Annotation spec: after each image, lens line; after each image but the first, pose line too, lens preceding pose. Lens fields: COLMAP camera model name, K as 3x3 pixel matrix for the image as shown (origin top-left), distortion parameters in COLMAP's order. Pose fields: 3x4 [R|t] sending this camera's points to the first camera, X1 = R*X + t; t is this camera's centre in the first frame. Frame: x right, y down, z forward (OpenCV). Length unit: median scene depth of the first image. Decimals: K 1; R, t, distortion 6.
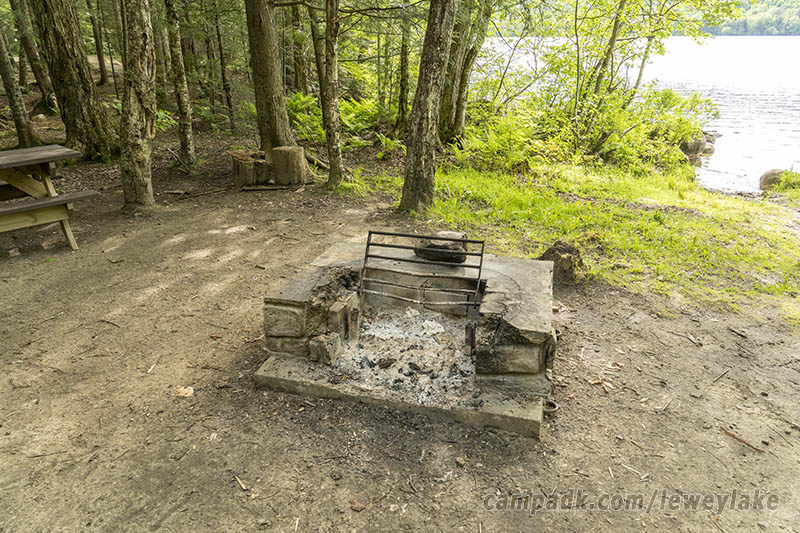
lens RADIAL K [[556.6, 0, 404.7], [0, 556.6, 262.3], [0, 0, 1]] dist [-0.011500, 0.003412]
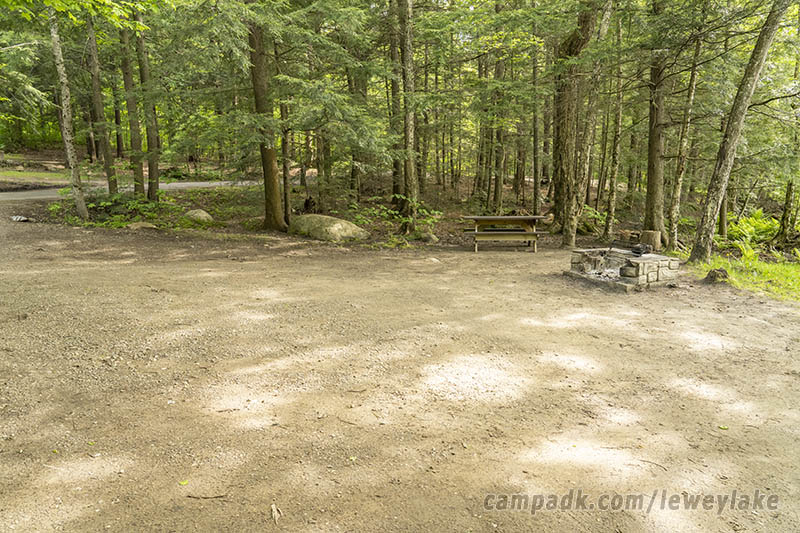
lens RADIAL K [[556.6, 0, 399.7], [0, 556.6, 267.3], [0, 0, 1]] dist [-0.011500, 0.003412]
pose [[0.653068, 0.137421, -0.744727, 1.034068], [-0.283740, 0.956166, -0.072381, 0.457060], [0.702135, 0.258578, 0.663433, -1.267742]]
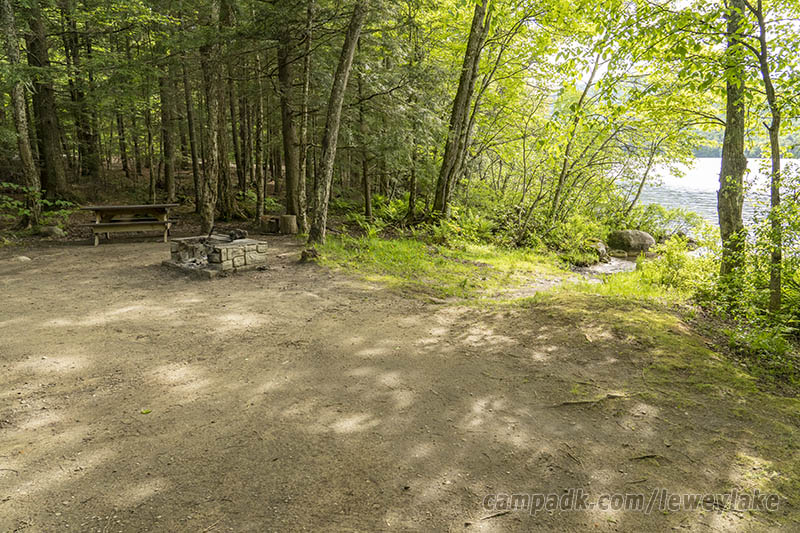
lens RADIAL K [[556.6, 0, 406.7], [0, 556.6, 265.2], [0, 0, 1]] dist [-0.011500, 0.003412]
pose [[0.927617, 0.089579, -0.362631, 1.455695], [-0.155569, 0.975263, -0.157035, 0.331097], [0.339594, 0.202083, 0.918607, -0.979829]]
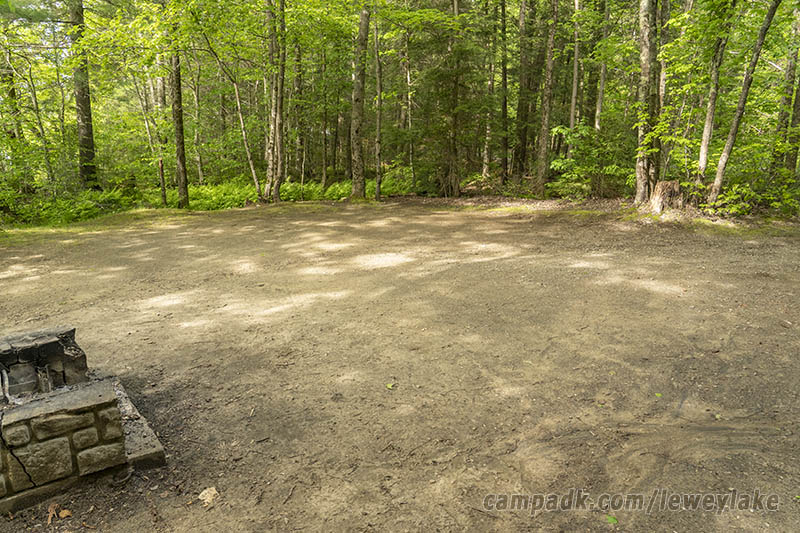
lens RADIAL K [[556.6, 0, 403.0], [0, 556.6, 268.1], [0, 0, 1]] dist [-0.011500, 0.003412]
pose [[-0.817231, -0.114892, 0.564741, -0.780389], [0.214794, 0.848601, 0.483467, -0.319937], [-0.534787, 0.516407, -0.668825, 0.852417]]
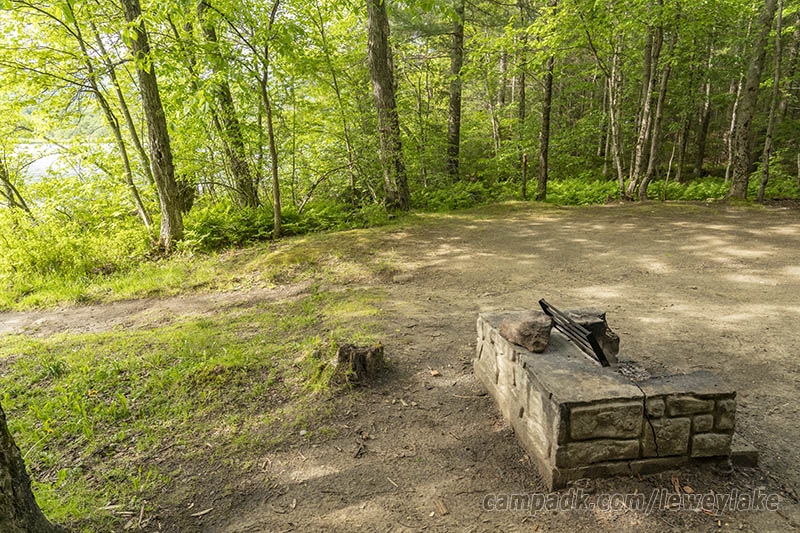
lens RADIAL K [[556.6, 0, 401.7], [0, 556.6, 265.1], [0, 0, 1]] dist [-0.011500, 0.003412]
pose [[-0.408572, -0.183794, 0.894029, -0.565404], [0.341025, 0.877835, 0.336314, -0.435623], [-0.846623, 0.442295, -0.295981, 1.133528]]
